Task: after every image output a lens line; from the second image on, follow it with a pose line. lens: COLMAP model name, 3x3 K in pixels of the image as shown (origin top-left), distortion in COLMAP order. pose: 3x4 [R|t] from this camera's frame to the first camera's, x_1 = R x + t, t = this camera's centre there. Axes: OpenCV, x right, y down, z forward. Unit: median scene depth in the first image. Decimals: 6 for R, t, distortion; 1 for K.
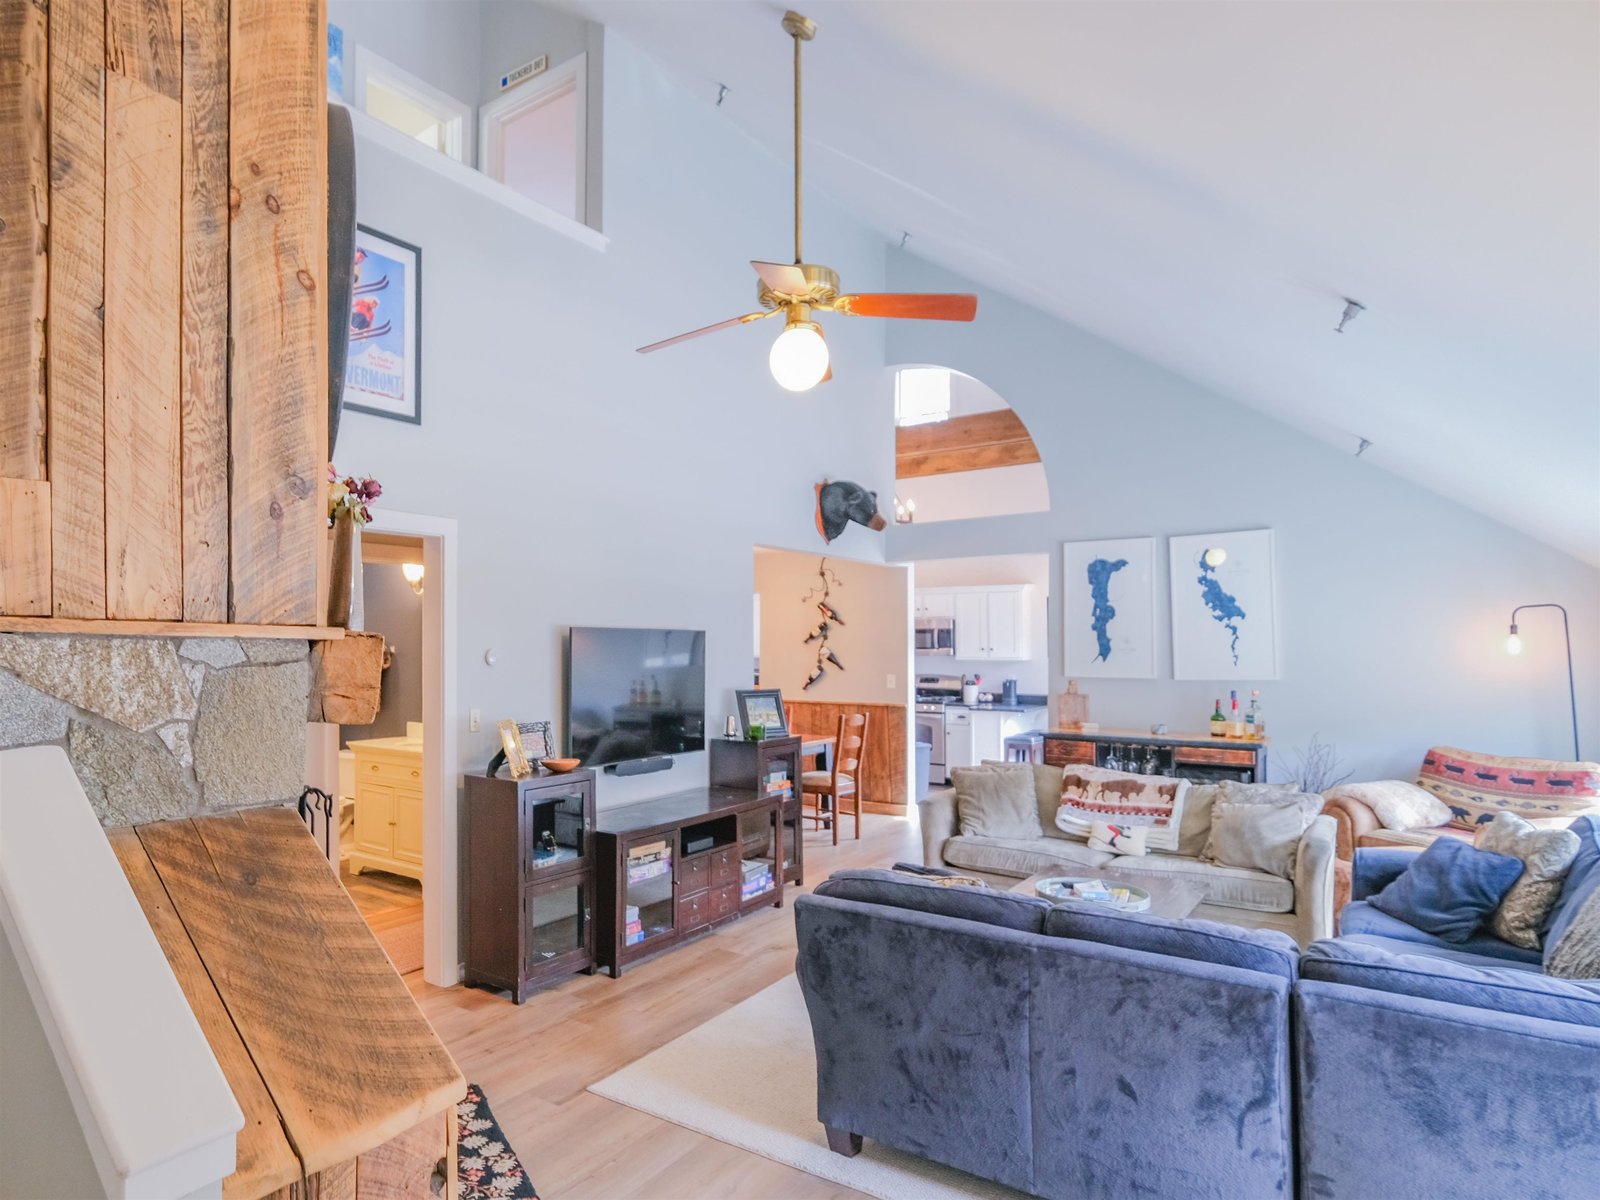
lens RADIAL K [[921.9, 0, 612.3], [0, 921.9, 630.3], [0, 0, 1]] dist [-0.004968, -0.000911]
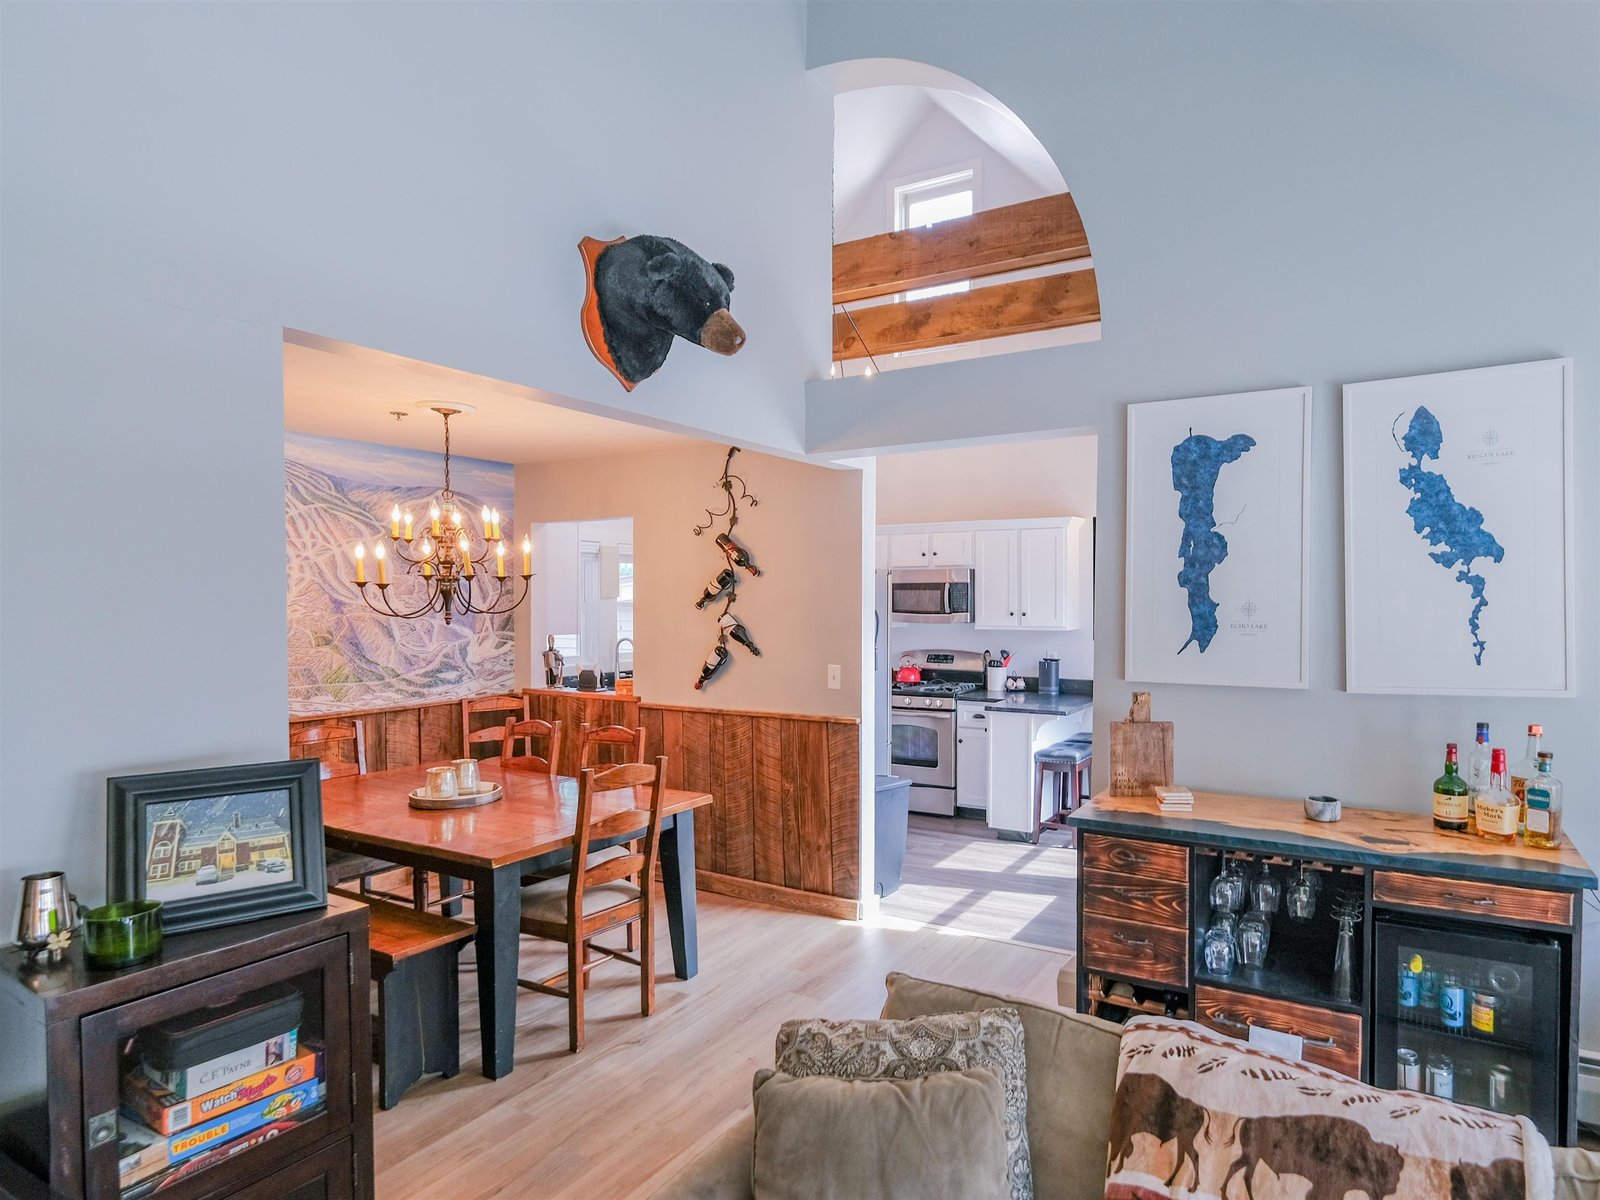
lens RADIAL K [[866.9, 0, 882.5], [0, 866.9, 612.5], [0, 0, 1]] dist [-0.000870, -0.000748]
pose [[0.983267, -0.001948, 0.182159, 0.376031], [-0.003651, 0.999531, 0.030398, 0.001142], [-0.182133, -0.030555, 0.982799, 0.766295]]
